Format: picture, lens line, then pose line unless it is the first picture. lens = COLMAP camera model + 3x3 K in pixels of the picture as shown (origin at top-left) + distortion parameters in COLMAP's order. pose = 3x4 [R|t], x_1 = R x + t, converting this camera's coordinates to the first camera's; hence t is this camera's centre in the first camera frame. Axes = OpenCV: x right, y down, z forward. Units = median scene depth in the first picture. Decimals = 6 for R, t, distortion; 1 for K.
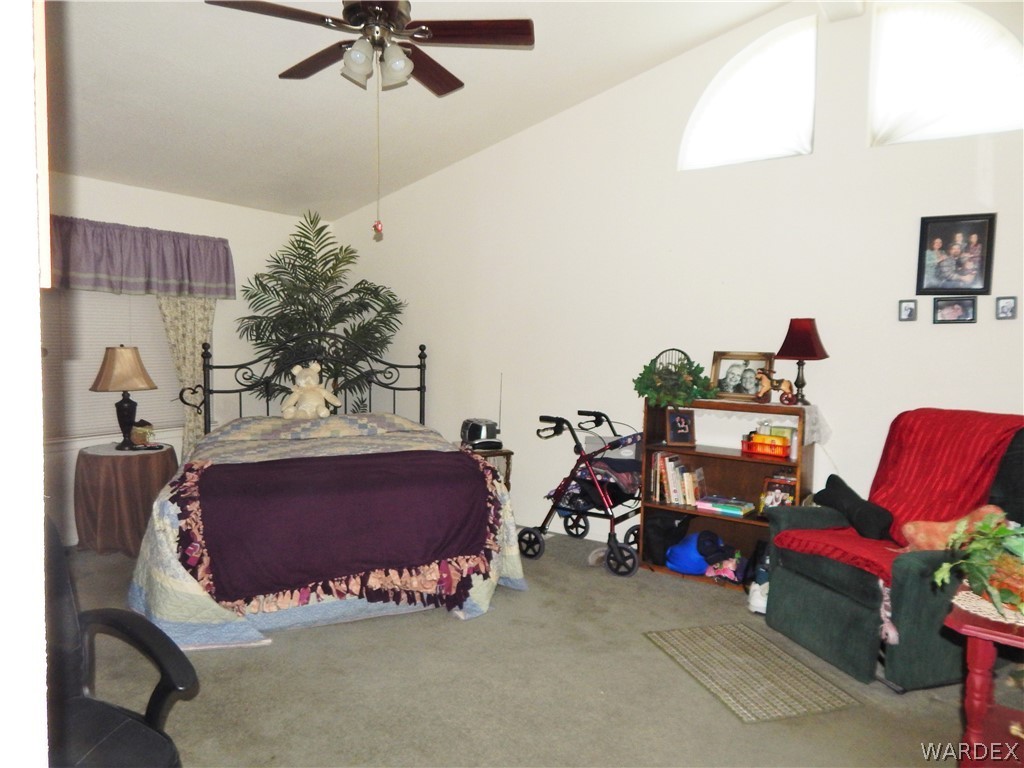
lens RADIAL K [[687.3, 0, 511.7], [0, 687.3, 385.8], [0, 0, 1]] dist [0.010216, -0.012023]
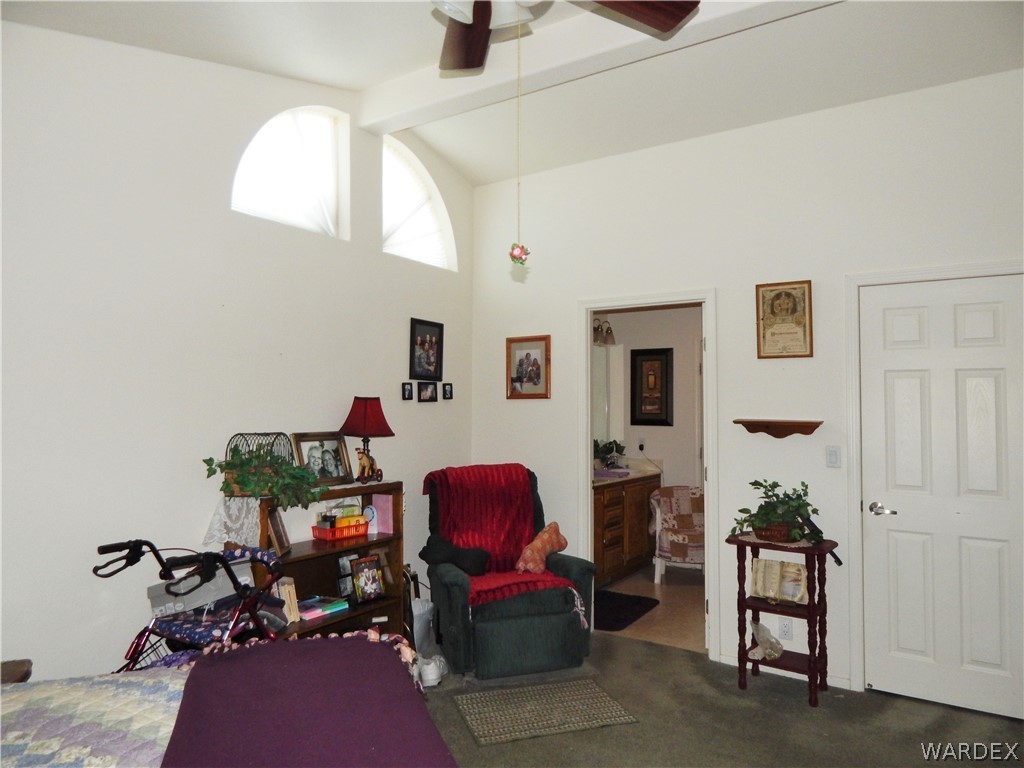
lens RADIAL K [[687.3, 0, 511.2], [0, 687.3, 382.7], [0, 0, 1]] dist [0.010216, -0.012023]
pose [[-0.039408, 0.018247, 0.999057, -0.622506], [0.063864, 0.997835, -0.015705, -0.088669], [-0.997180, 0.063185, -0.040488, 0.820637]]
